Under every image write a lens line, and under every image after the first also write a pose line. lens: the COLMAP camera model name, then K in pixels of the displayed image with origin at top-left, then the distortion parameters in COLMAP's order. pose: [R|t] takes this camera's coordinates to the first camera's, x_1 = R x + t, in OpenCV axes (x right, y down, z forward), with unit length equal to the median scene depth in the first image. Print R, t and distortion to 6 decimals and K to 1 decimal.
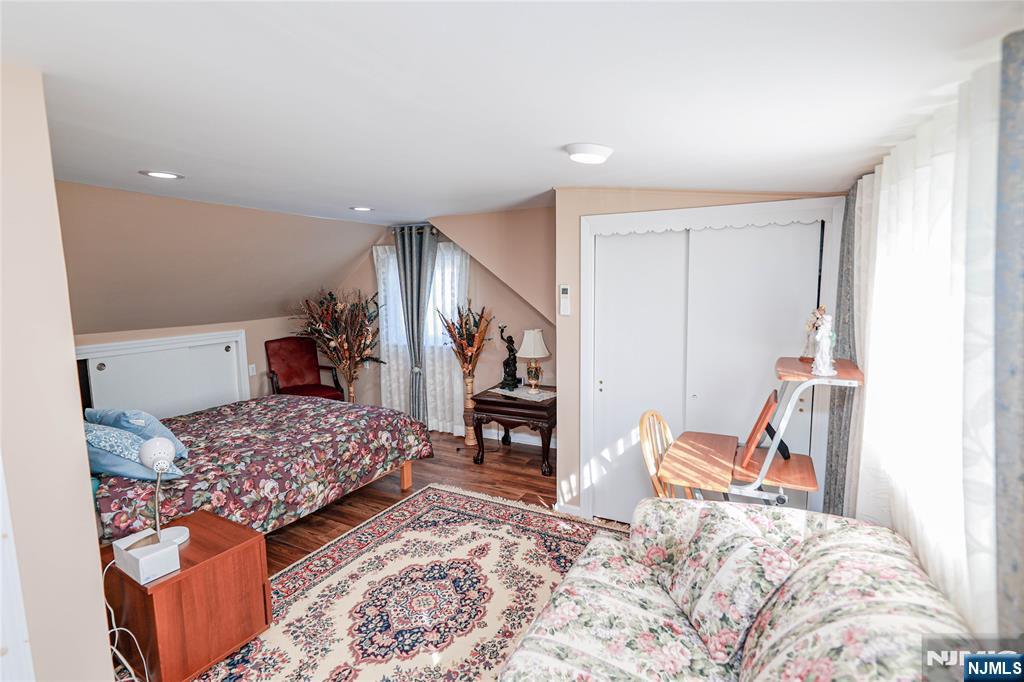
lens RADIAL K [[484.8, 0, 512.0], [0, 484.8, 341.0], [0, 0, 1]] dist [0.001470, 0.000075]
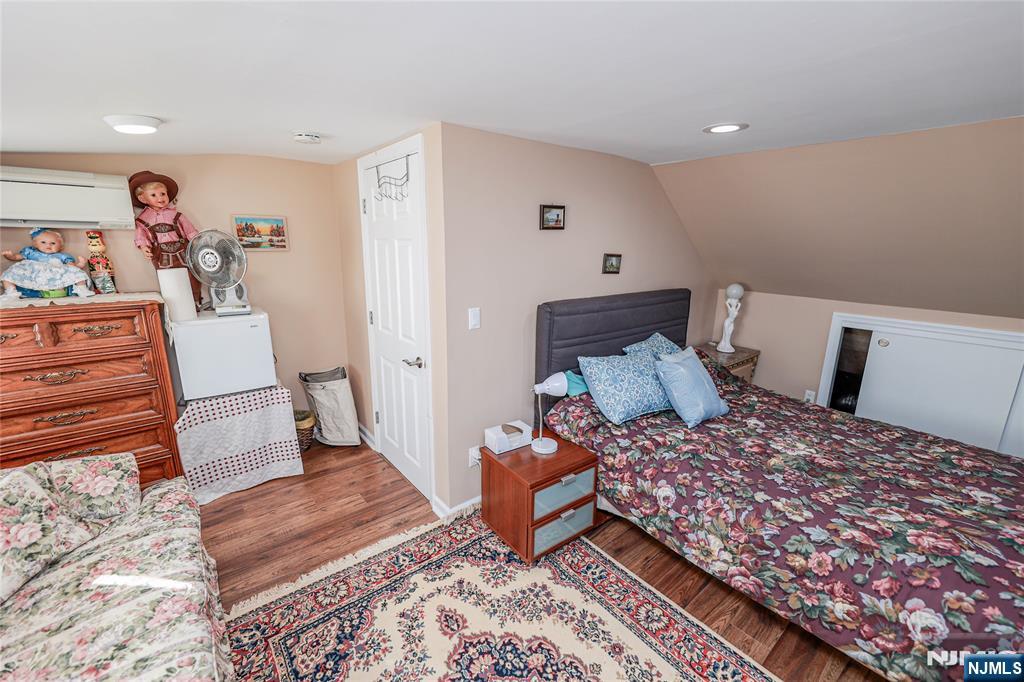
lens RADIAL K [[426.5, 0, 513.6], [0, 426.5, 343.5], [0, 0, 1]] dist [-0.001628, -0.005619]
pose [[-0.397981, 0.218447, -0.891006, 0.199949], [-0.122667, 0.949844, 0.287663, -0.121293], [0.909156, 0.223781, -0.351223, 0.888027]]
